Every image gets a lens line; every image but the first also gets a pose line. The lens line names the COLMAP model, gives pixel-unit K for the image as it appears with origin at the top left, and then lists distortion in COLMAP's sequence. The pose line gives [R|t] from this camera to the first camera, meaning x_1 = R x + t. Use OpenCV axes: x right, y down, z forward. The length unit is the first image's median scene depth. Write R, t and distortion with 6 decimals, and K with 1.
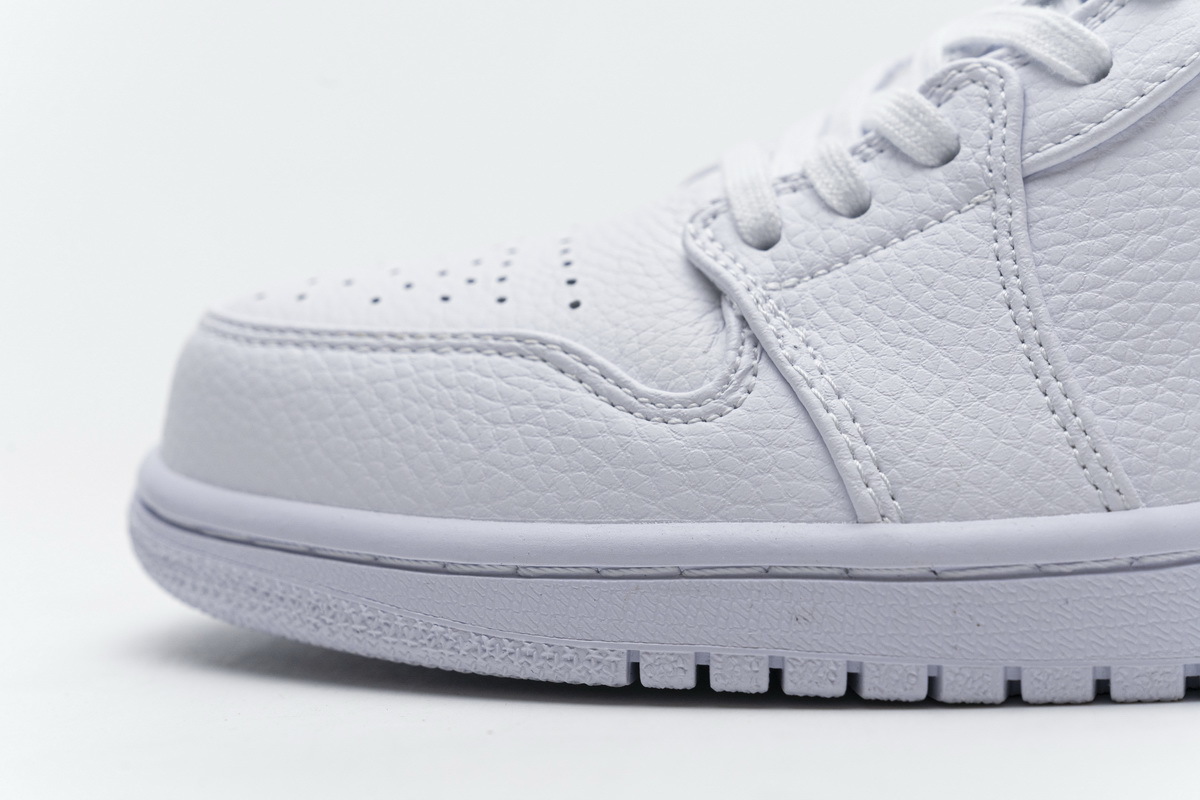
lens RADIAL K [[2265.4, 0, 600.0], [0, 2265.4, 400.0], [0, 0, 1]] dist [-0.035140, 0.194538]
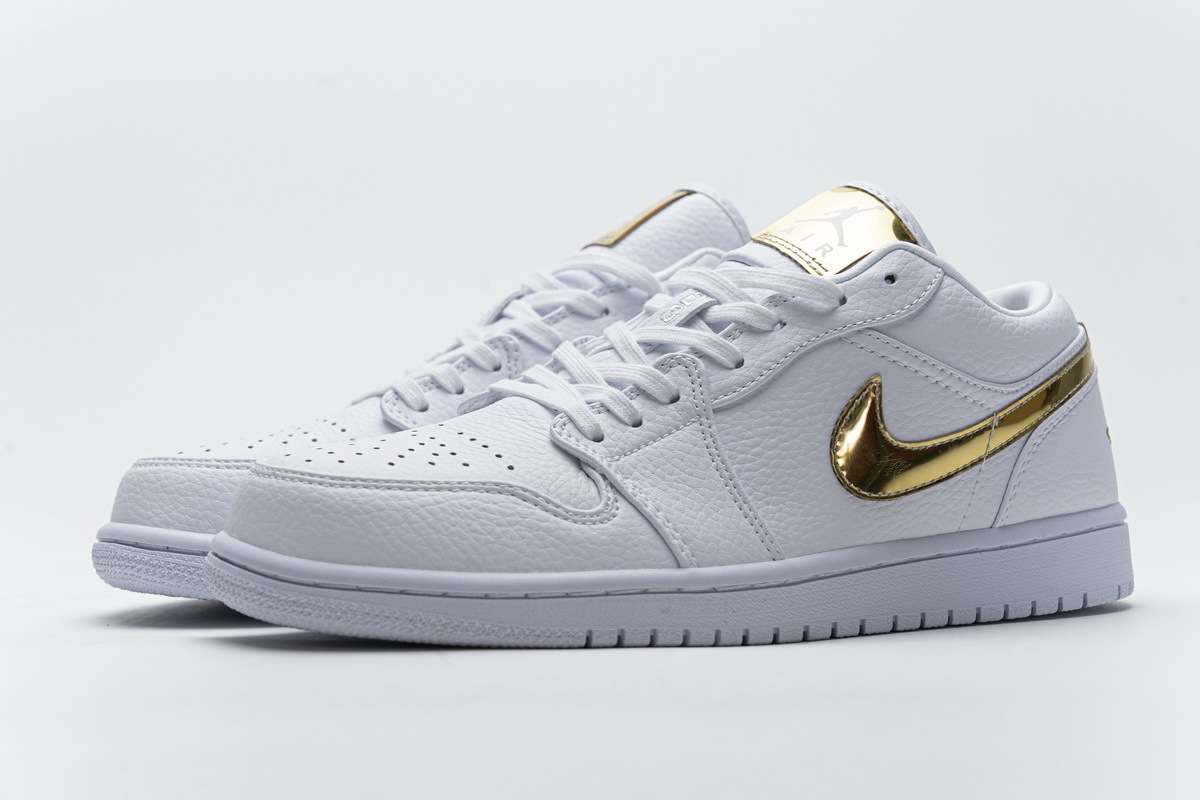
lens RADIAL K [[2265.4, 0, 600.0], [0, 2265.4, 400.0], [0, 0, 1]] dist [-0.035140, 0.194538]
pose [[0.841437, 0.020579, 0.539963, -1.081684], [0.011359, 0.998380, -0.055750, 0.012039], [-0.540235, 0.053044, 0.839841, -0.776428]]
